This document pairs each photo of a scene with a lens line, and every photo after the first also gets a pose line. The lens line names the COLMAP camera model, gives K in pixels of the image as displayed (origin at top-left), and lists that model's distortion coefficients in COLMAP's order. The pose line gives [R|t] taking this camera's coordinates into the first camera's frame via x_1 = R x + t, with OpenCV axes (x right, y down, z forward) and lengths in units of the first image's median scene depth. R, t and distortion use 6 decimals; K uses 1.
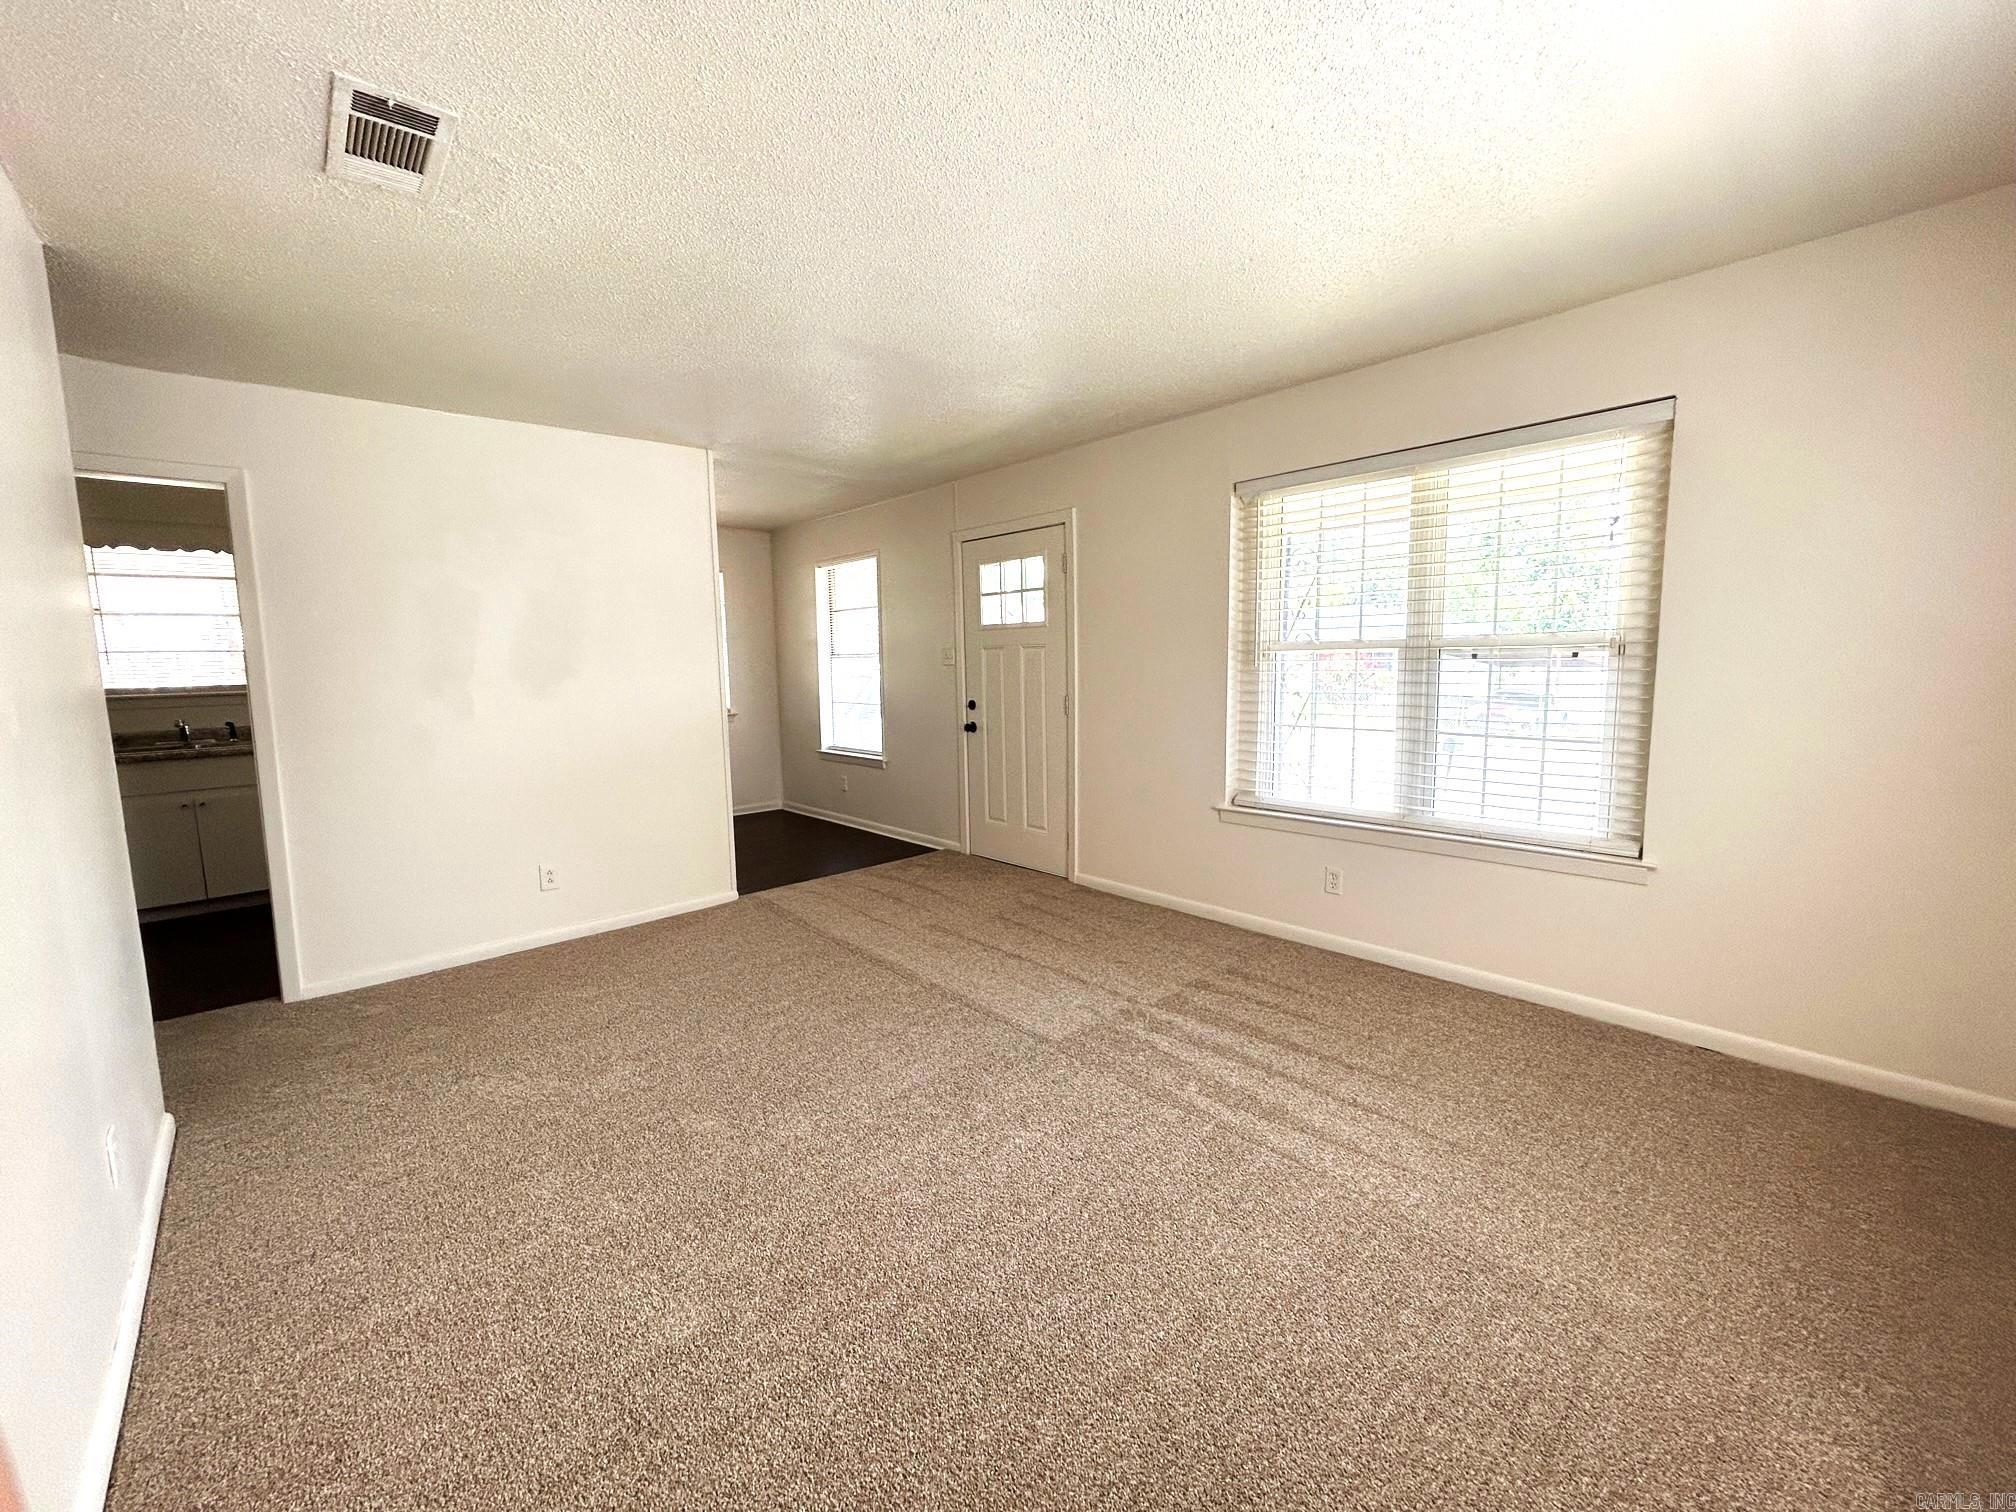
lens RADIAL K [[816.8, 0, 1014.8], [0, 816.8, 747.8], [0, 0, 1]] dist [-0.000535, 0.000009]
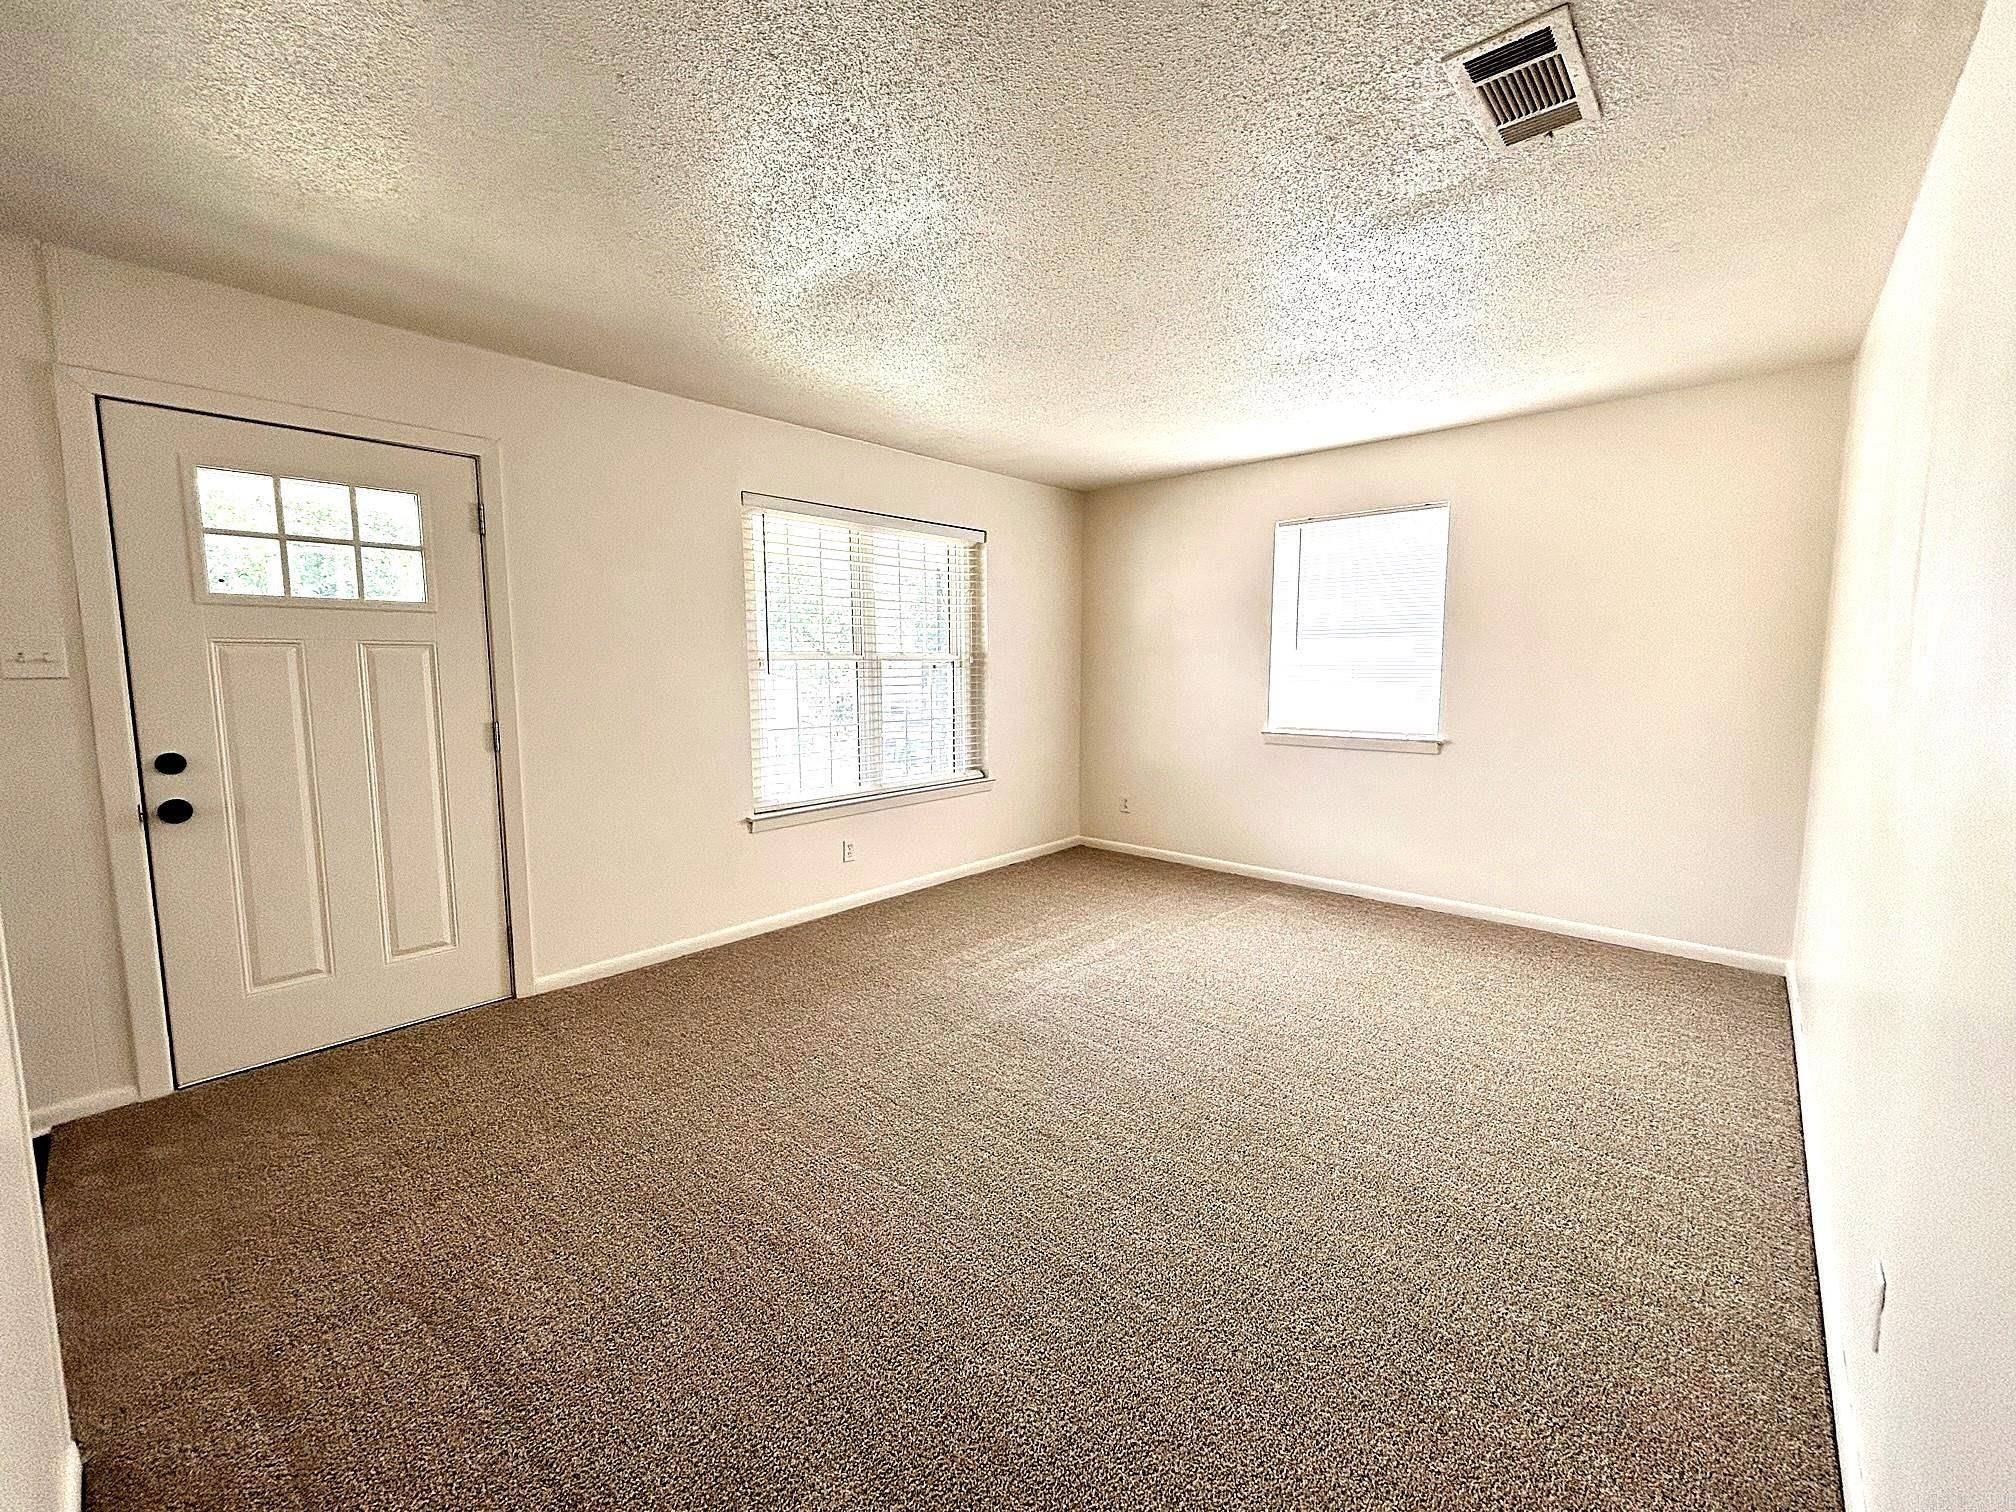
lens RADIAL K [[816.8, 0, 1014.8], [0, 816.8, 747.8], [0, 0, 1]] dist [-0.000535, 0.000009]
pose [[-0.089518, -0.087606, 0.992125, -0.609203], [0.114326, 0.988636, 0.097614, -0.057257], [-0.989402, 0.122164, -0.078485, 0.623344]]
